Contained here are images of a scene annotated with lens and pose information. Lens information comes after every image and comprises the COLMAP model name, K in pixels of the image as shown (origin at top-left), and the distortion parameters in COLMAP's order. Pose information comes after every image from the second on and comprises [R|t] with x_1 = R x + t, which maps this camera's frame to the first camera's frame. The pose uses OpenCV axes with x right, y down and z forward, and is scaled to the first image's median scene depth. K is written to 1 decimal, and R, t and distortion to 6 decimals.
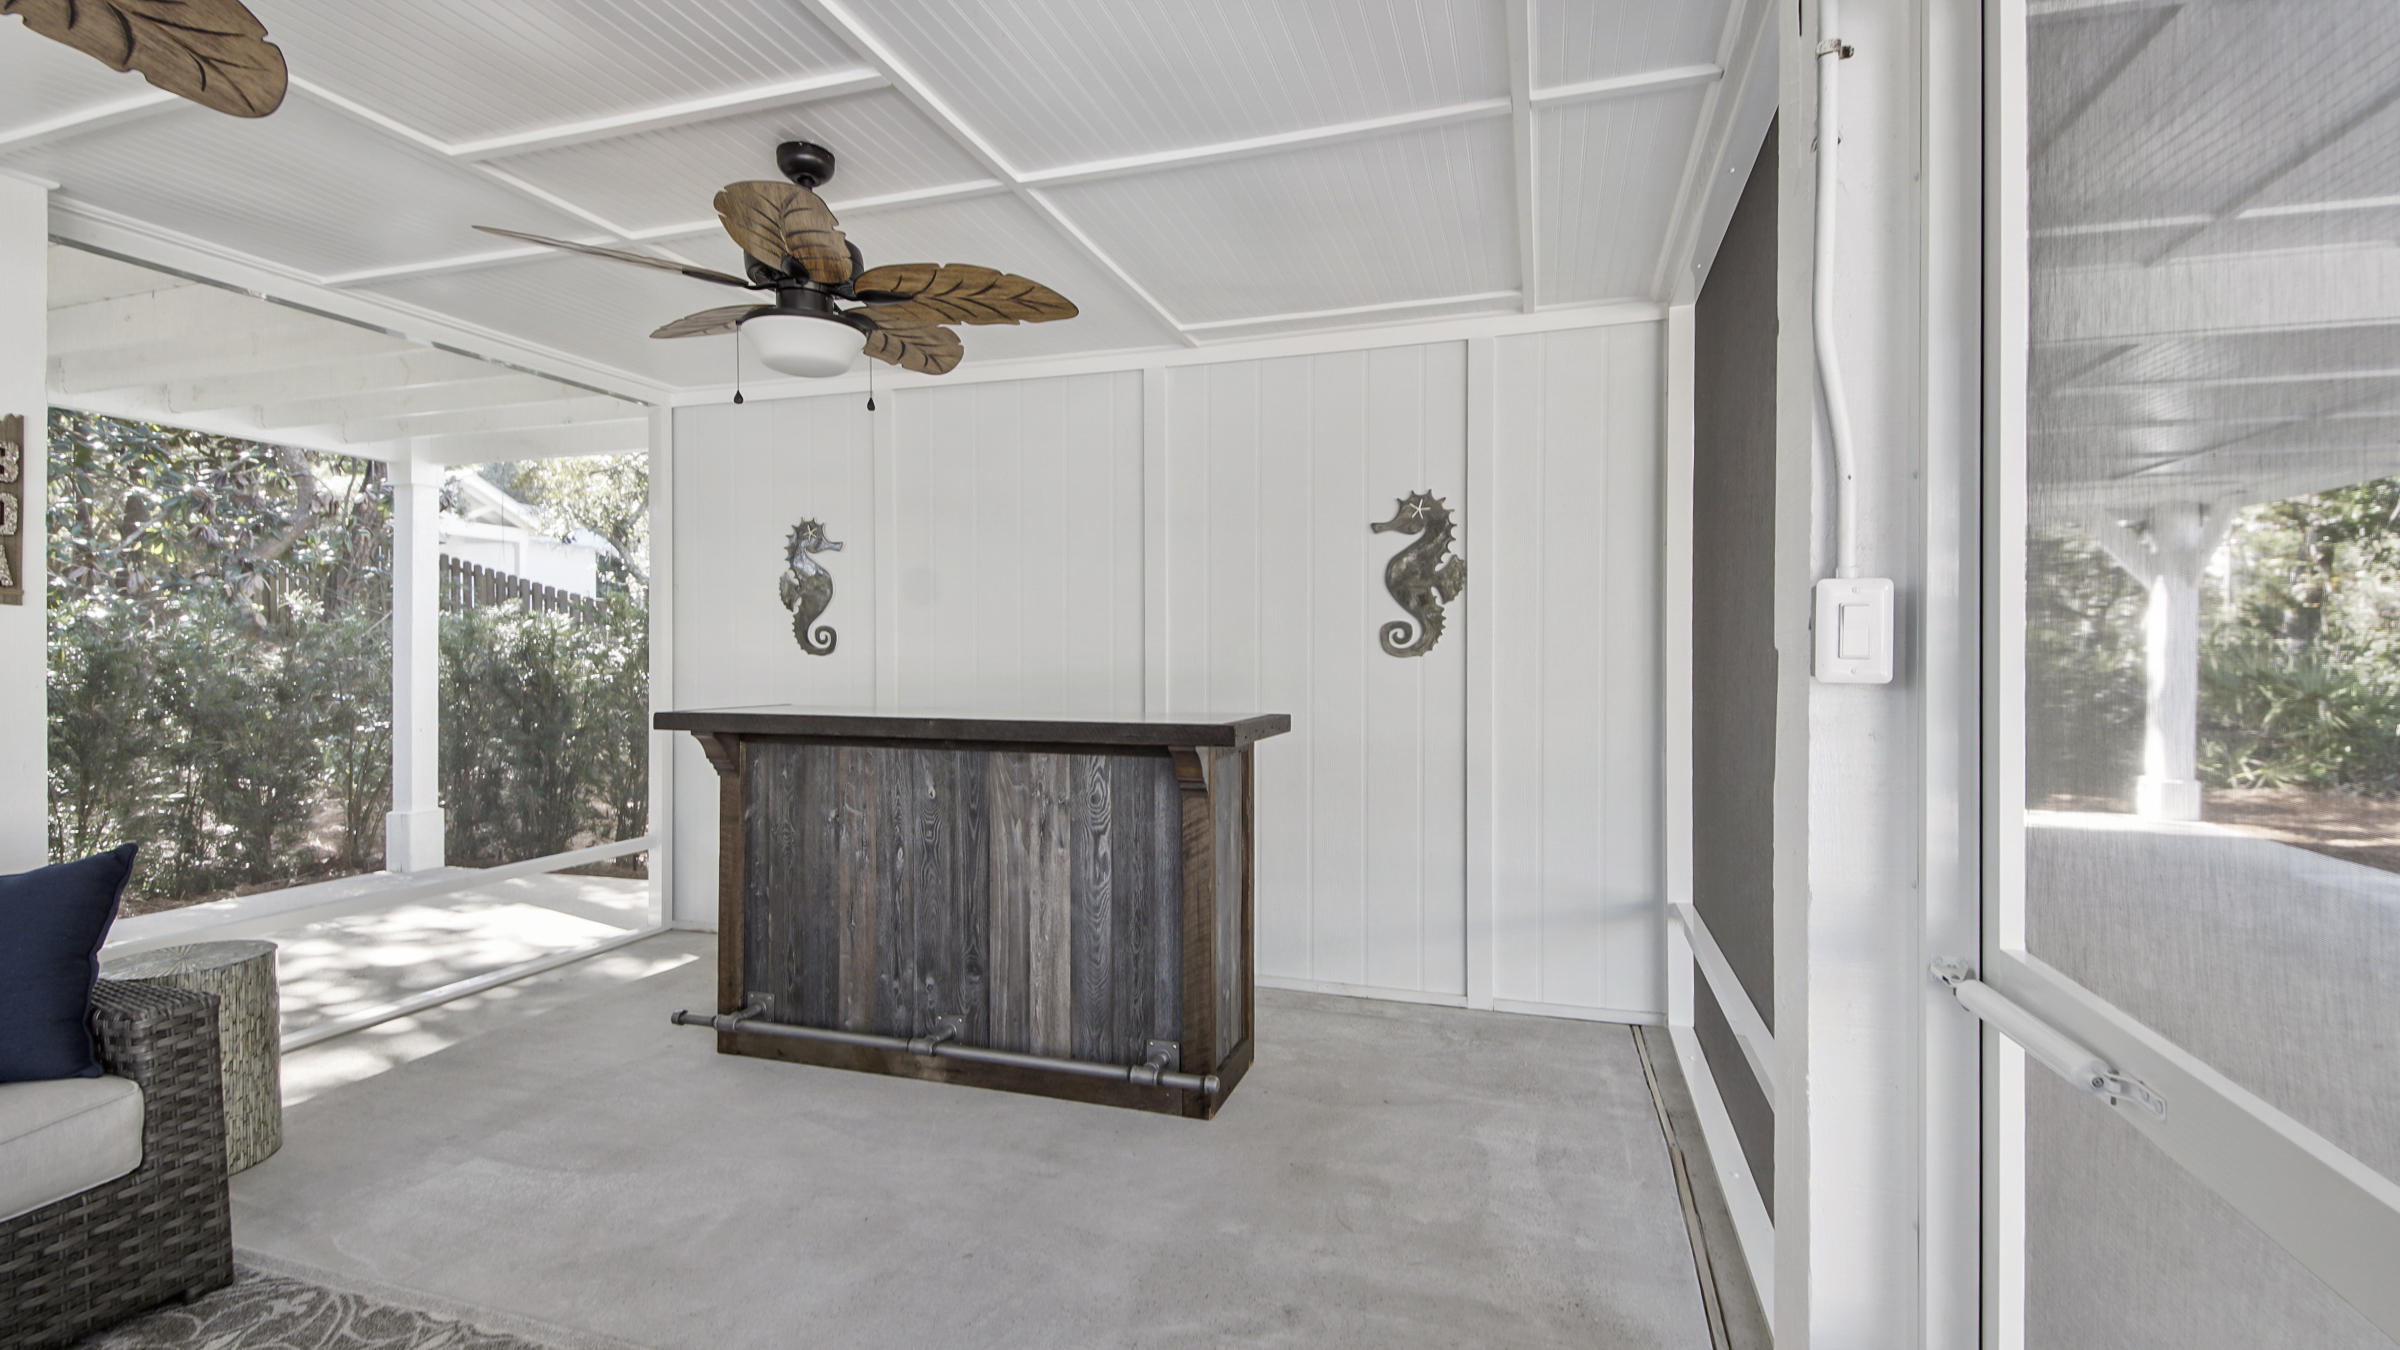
lens RADIAL K [[1067.0, 0, 1200.0], [0, 1067.0, 675.0], [0, 0, 1]] dist [0.009883, -0.013266]
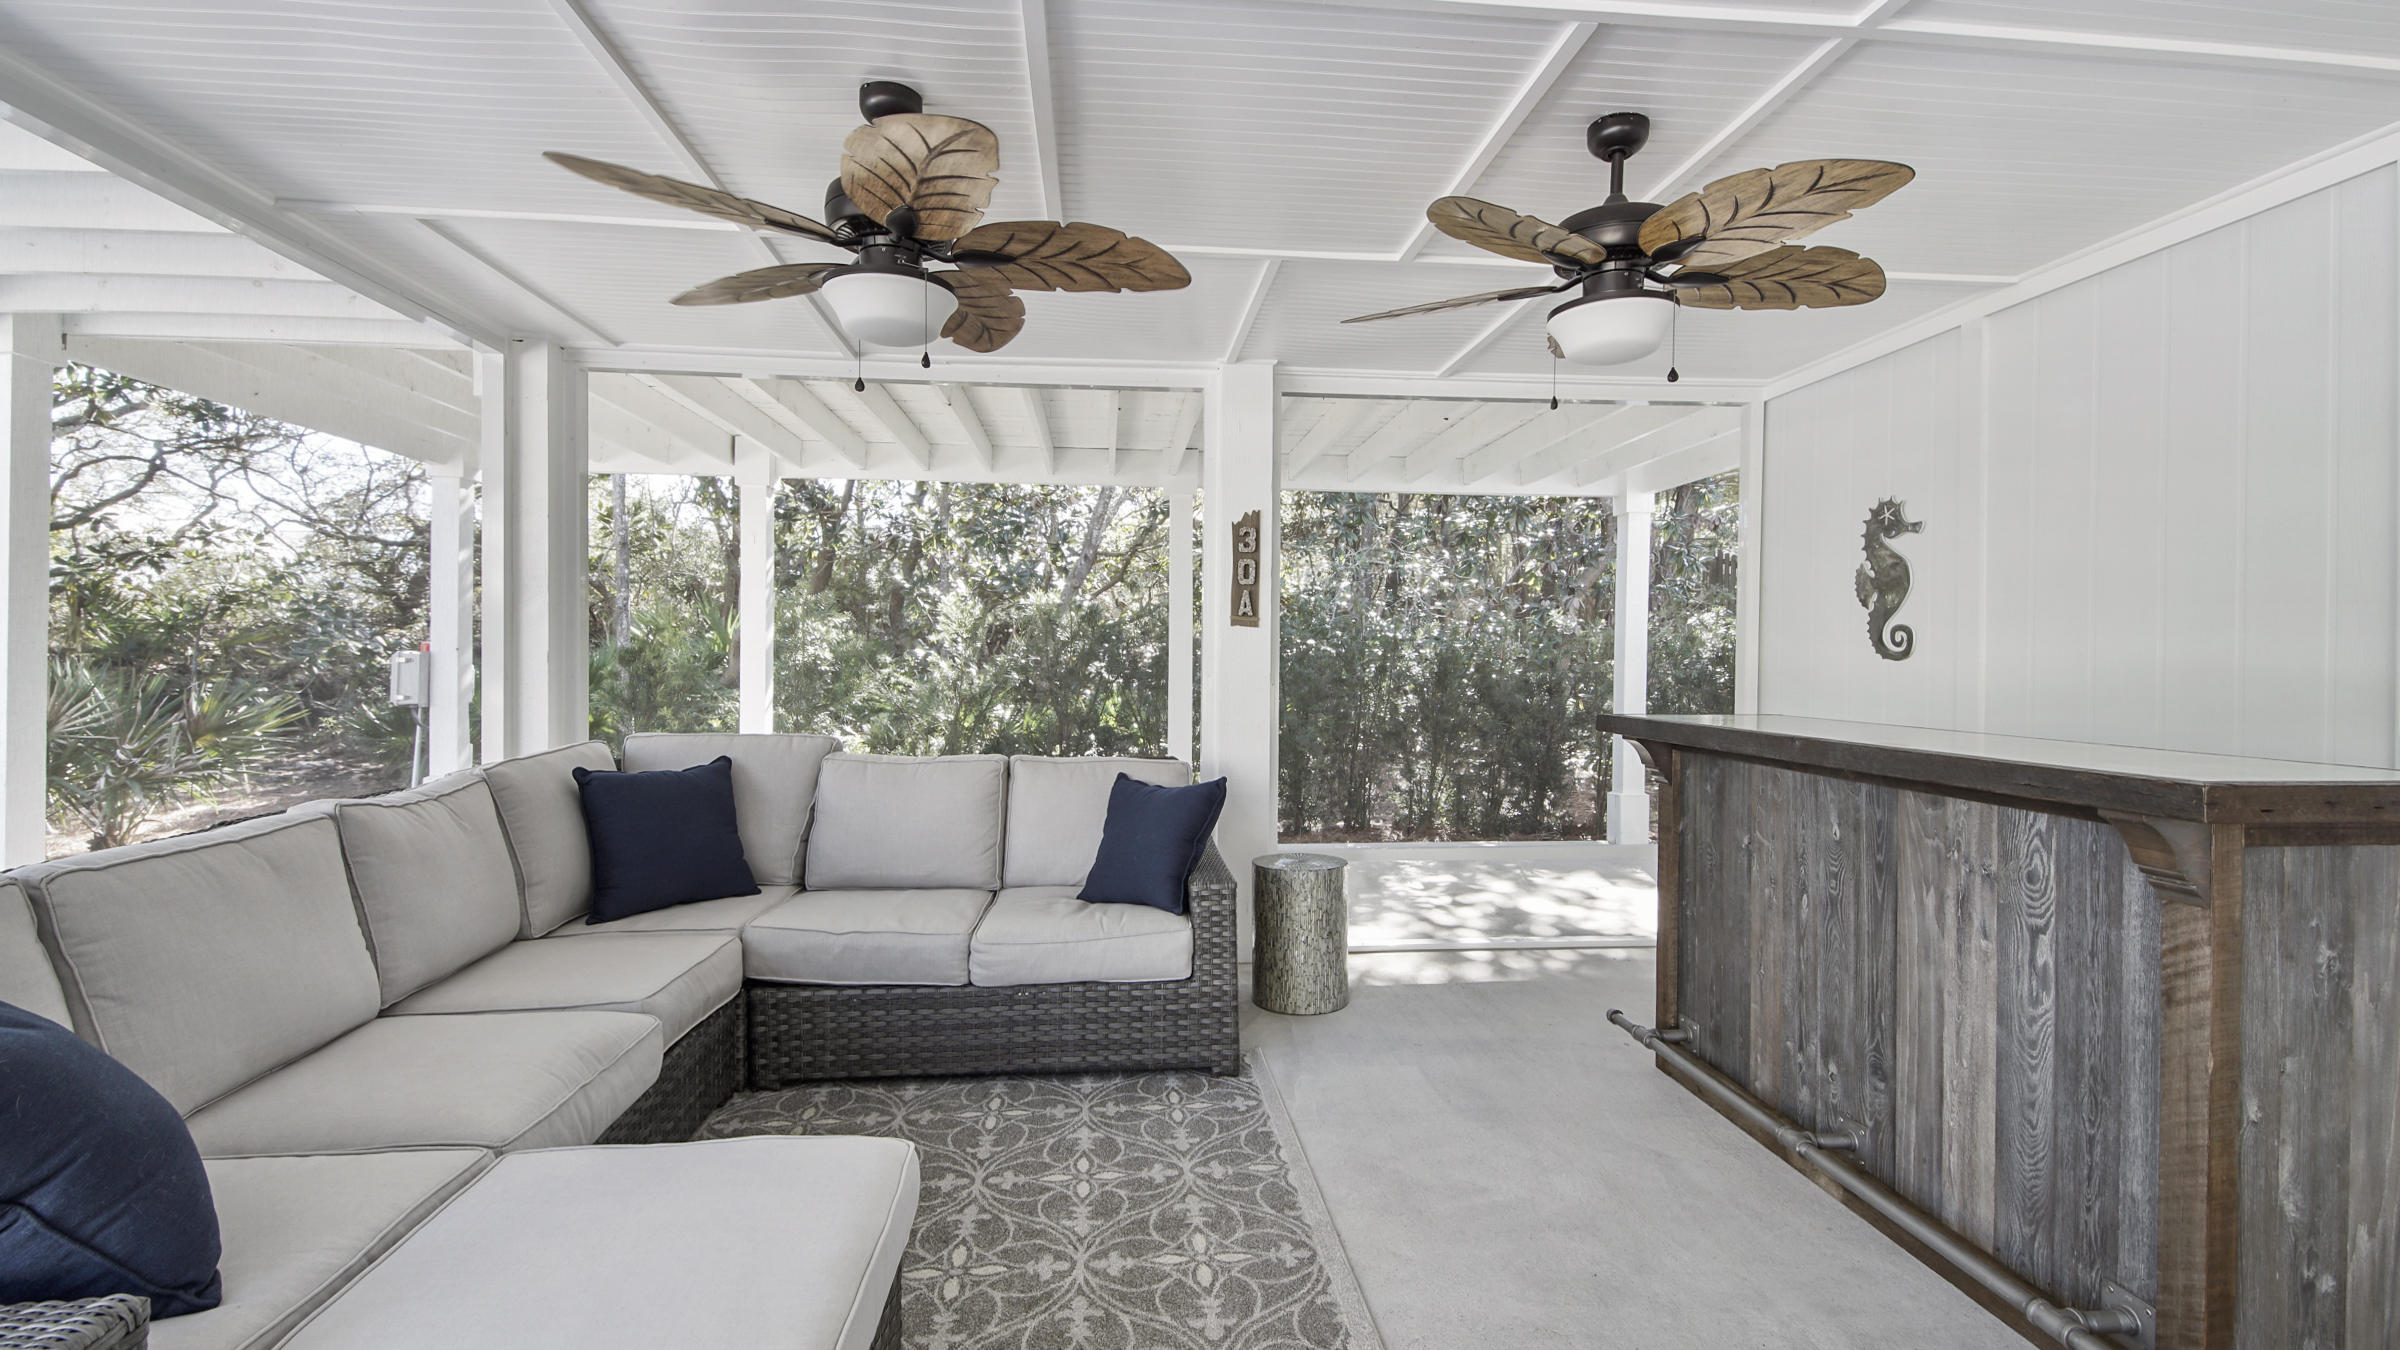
lens RADIAL K [[1067.0, 0, 1200.0], [0, 1067.0, 675.0], [0, 0, 1]] dist [0.009883, -0.013266]
pose [[0.361365, 0.015515, -0.932295, 0.320431], [-0.020714, 0.999748, 0.008609, -0.003824], [0.932194, 0.016201, 0.361596, 0.271291]]
